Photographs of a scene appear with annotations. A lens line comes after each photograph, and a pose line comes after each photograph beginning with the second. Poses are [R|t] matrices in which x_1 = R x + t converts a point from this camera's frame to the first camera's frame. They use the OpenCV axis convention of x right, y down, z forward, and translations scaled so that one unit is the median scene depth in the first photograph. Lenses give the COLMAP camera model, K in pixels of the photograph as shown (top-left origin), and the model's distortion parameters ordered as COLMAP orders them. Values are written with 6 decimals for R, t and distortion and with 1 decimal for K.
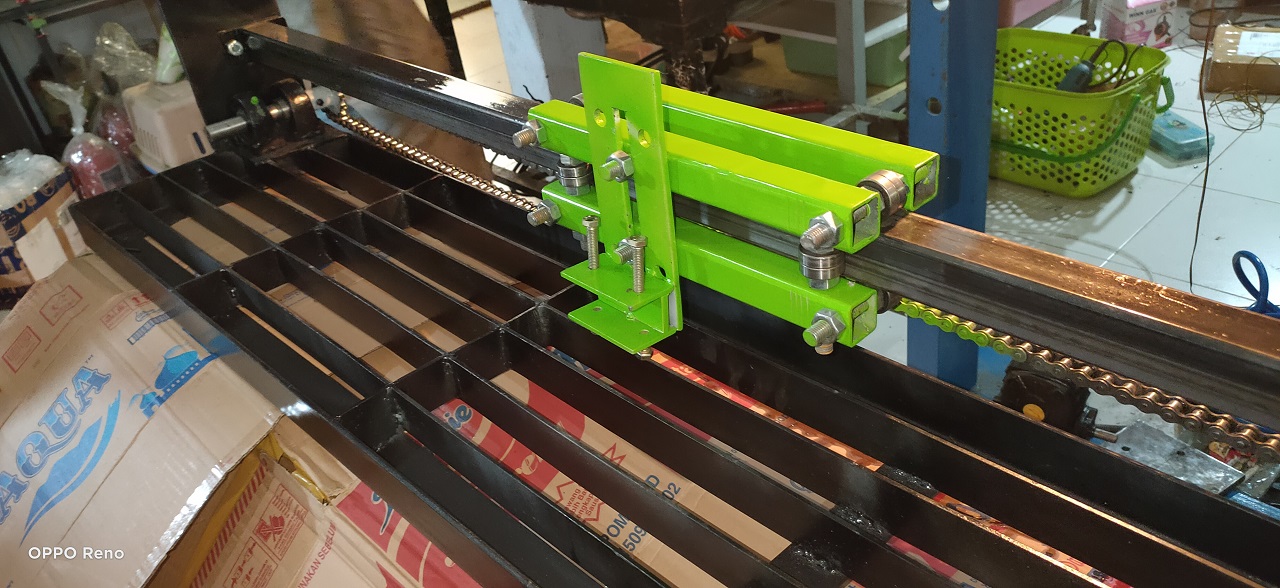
lens RADIAL K [[963.5, 0, 640.0], [0, 963.5, 294.0], [0, 0, 1]] dist [0.034883, 0.002420]
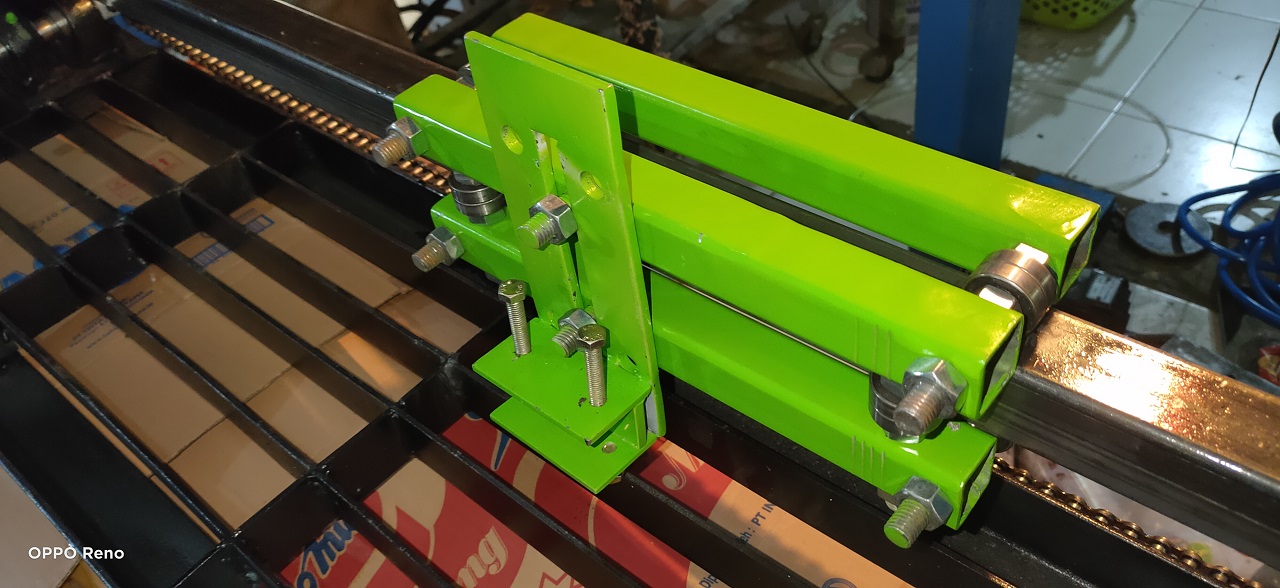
lens RADIAL K [[987.0, 0, 640.0], [0, 987.0, 294.0], [0, 0, 1]] dist [0.010362, -0.002066]
pose [[0.994945, -0.076879, 0.064609, -0.006121], [0.062442, 0.977486, 0.201549, -0.125957], [-0.078649, -0.196496, 0.977345, 0.233660]]
